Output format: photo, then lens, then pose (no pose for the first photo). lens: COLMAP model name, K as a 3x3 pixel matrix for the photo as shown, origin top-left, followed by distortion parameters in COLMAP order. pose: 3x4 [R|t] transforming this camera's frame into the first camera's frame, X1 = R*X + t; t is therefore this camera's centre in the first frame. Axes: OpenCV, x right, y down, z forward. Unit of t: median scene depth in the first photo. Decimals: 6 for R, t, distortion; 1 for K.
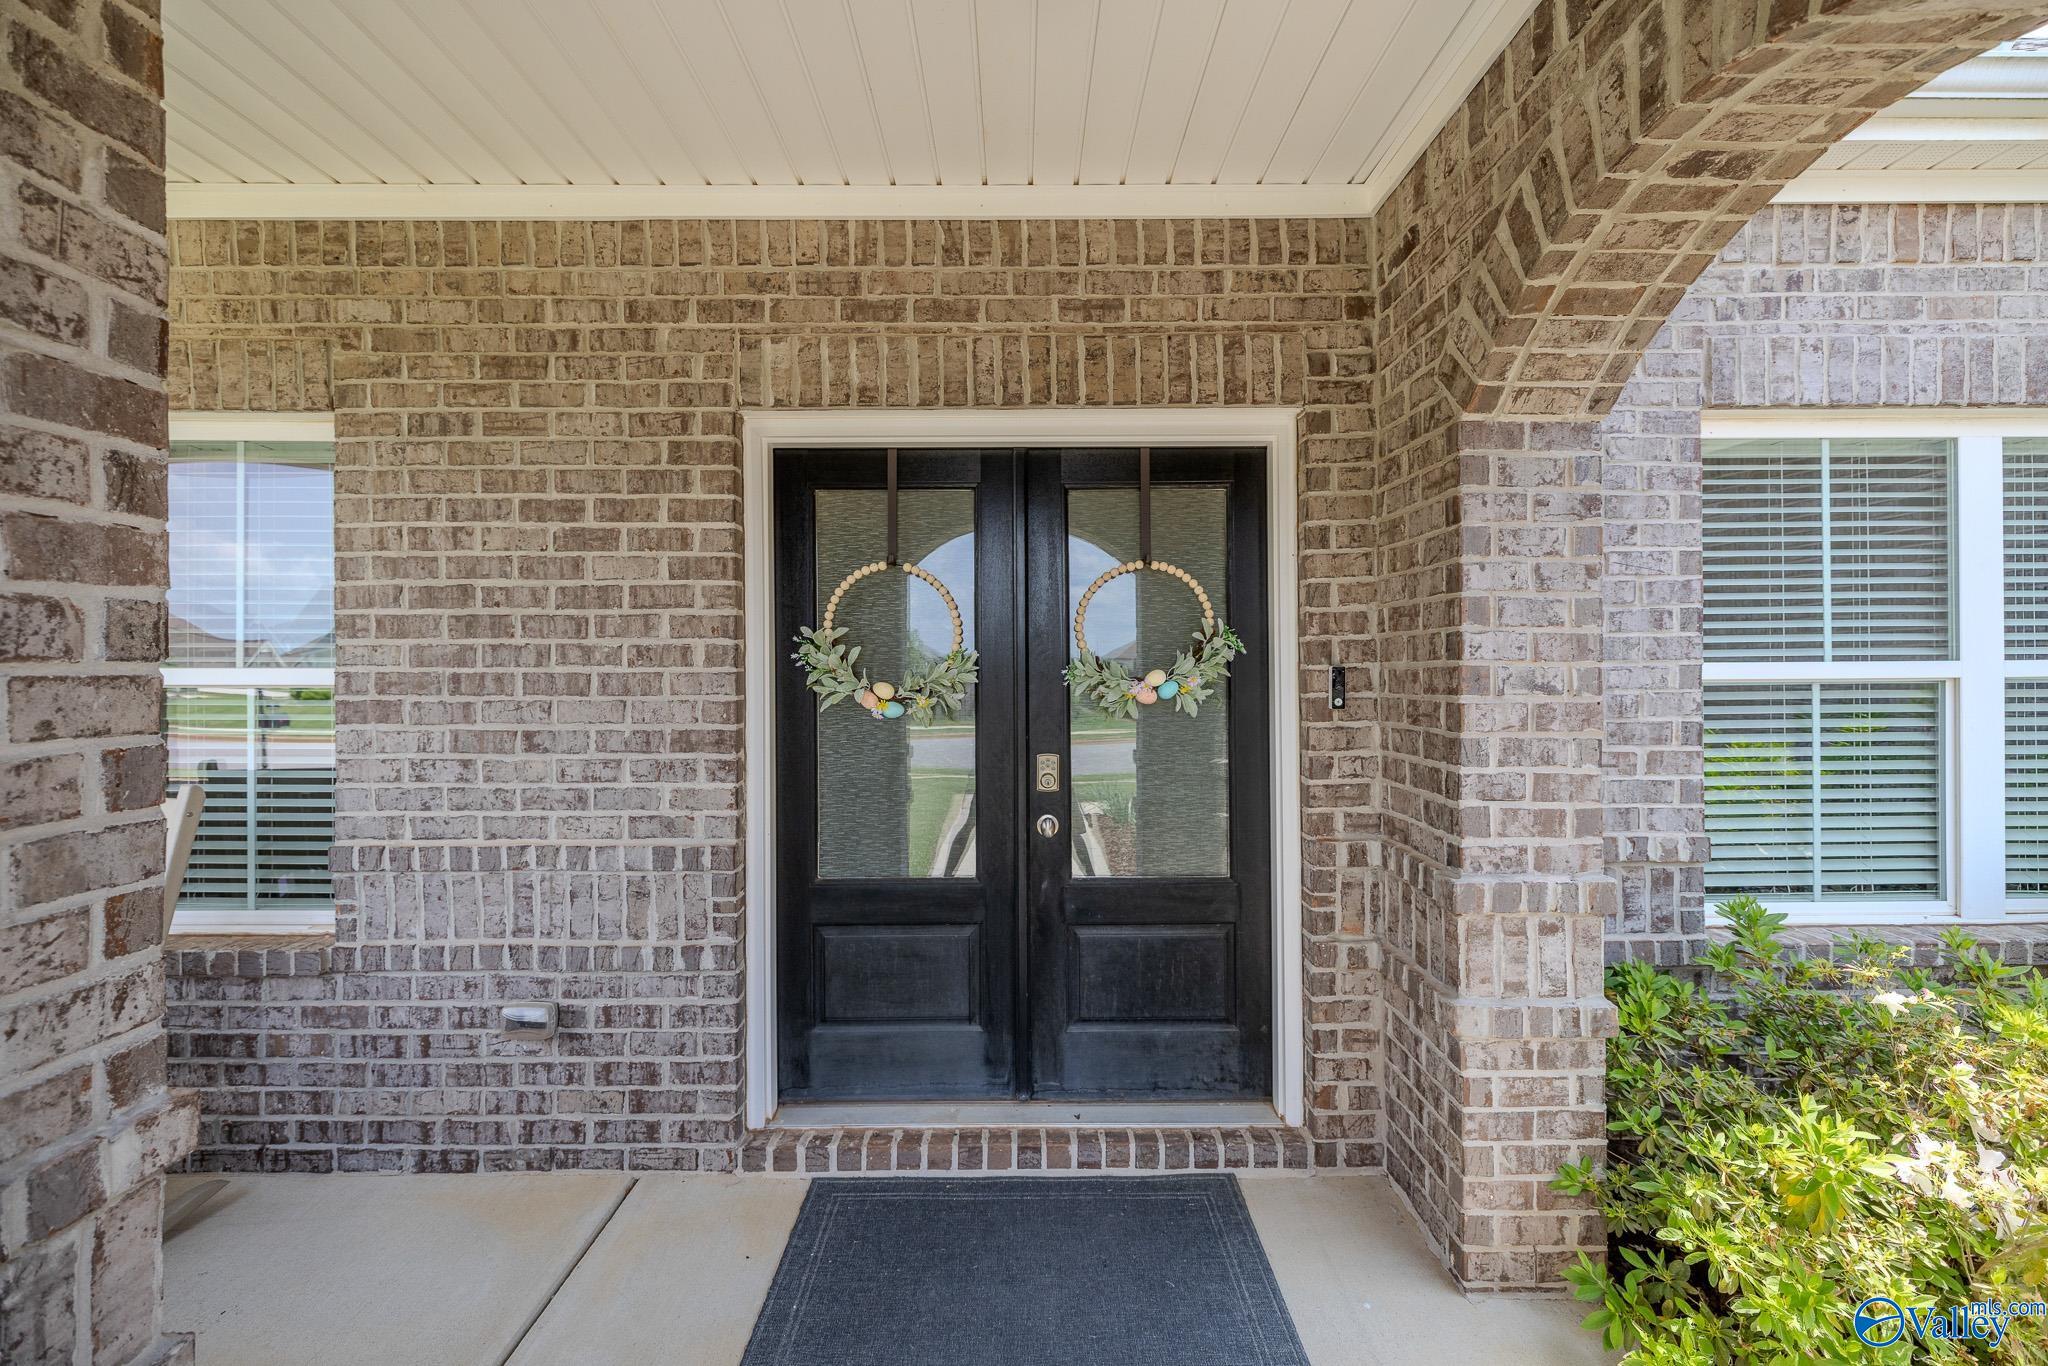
lens RADIAL K [[859.1, 0, 1021.7], [0, 859.1, 671.9], [0, 0, 1]] dist [0.000637, 0.000030]
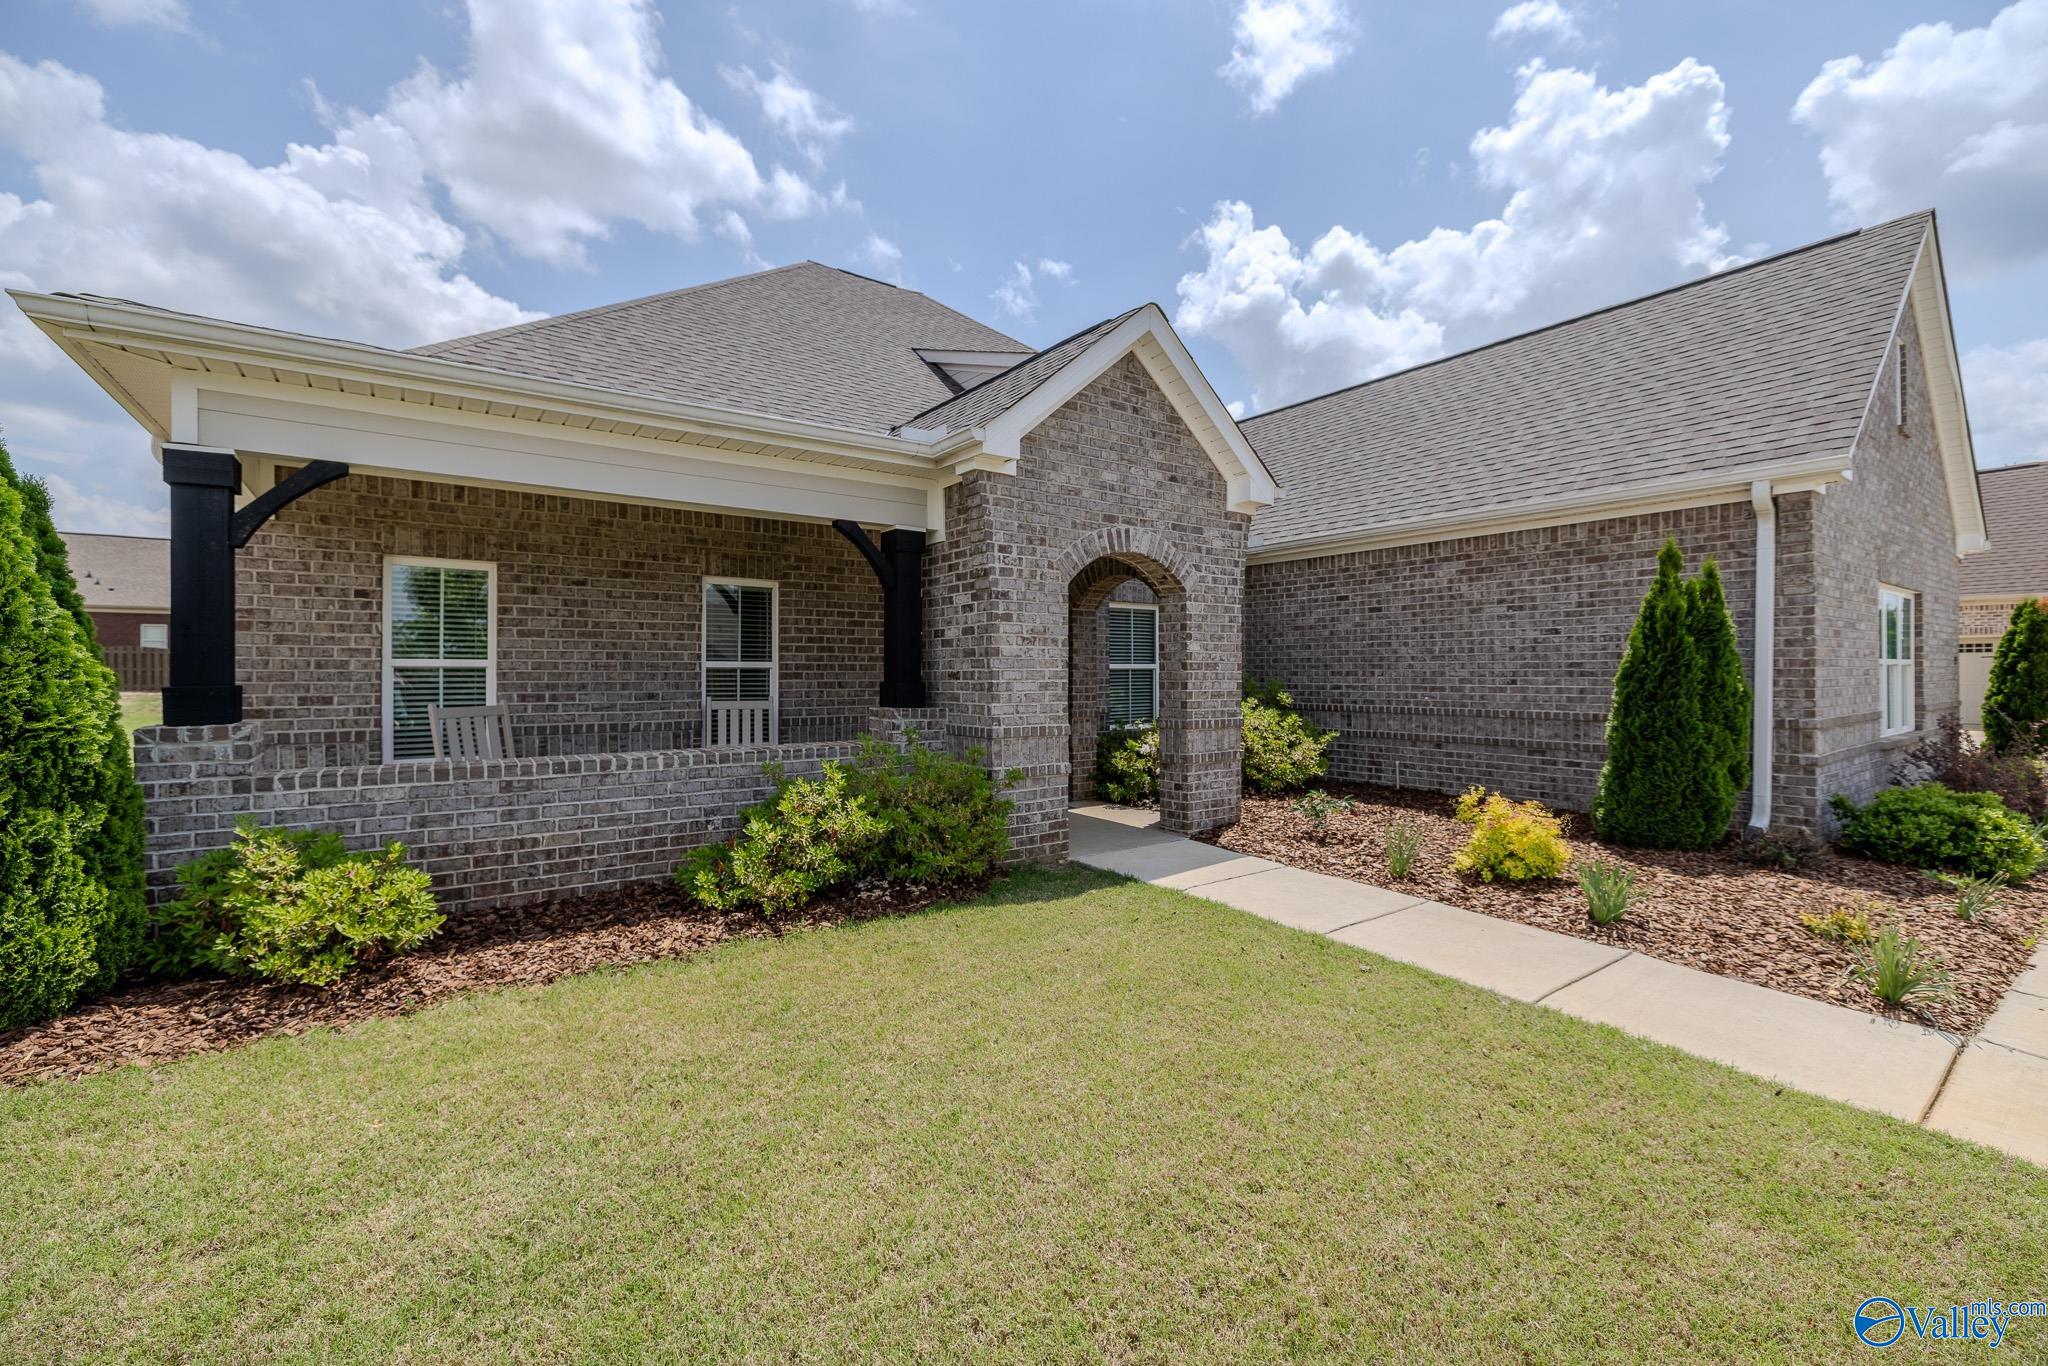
lens RADIAL K [[859.1, 0, 1021.7], [0, 859.1, 671.9], [0, 0, 1]] dist [0.000637, 0.000030]
pose [[0.810943, 0.002738, 0.585119, -1.920856], [0.000713, 0.999984, -0.005668, 0.050202], [-0.585125, 0.005014, 0.810928, -2.052470]]
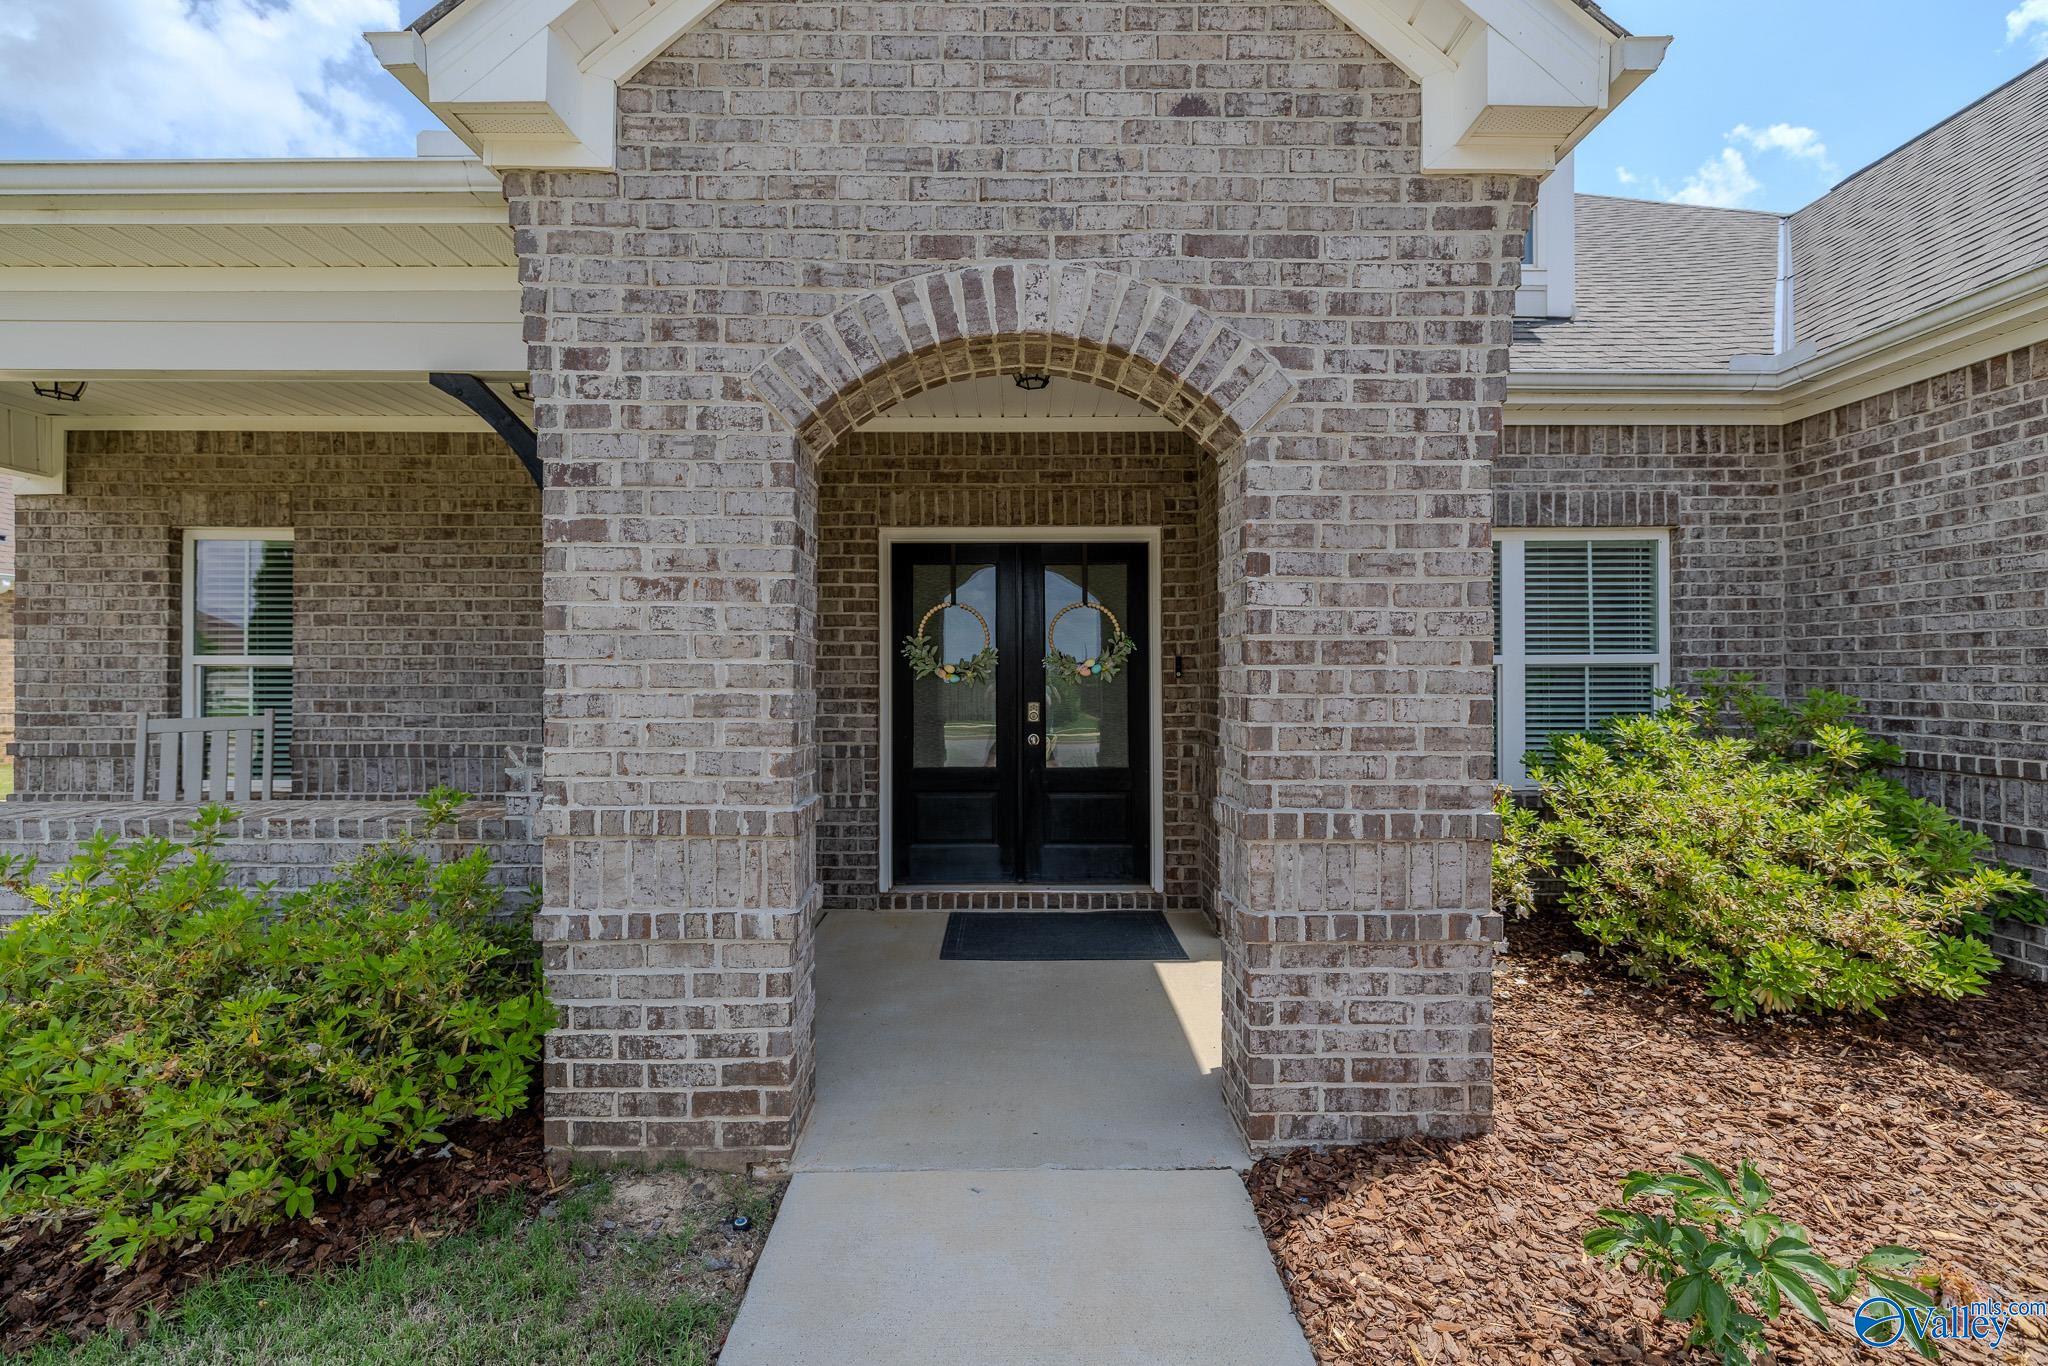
lens RADIAL K [[859.1, 0, 1021.7], [0, 859.1, 671.9], [0, 0, 1]] dist [0.000637, 0.000030]
pose [[0.999995, 0.002927, -0.001289, 0.006099], [-0.002938, 0.999959, -0.008555, 0.047167], [0.001264, 0.008558, 0.999963, -0.988572]]
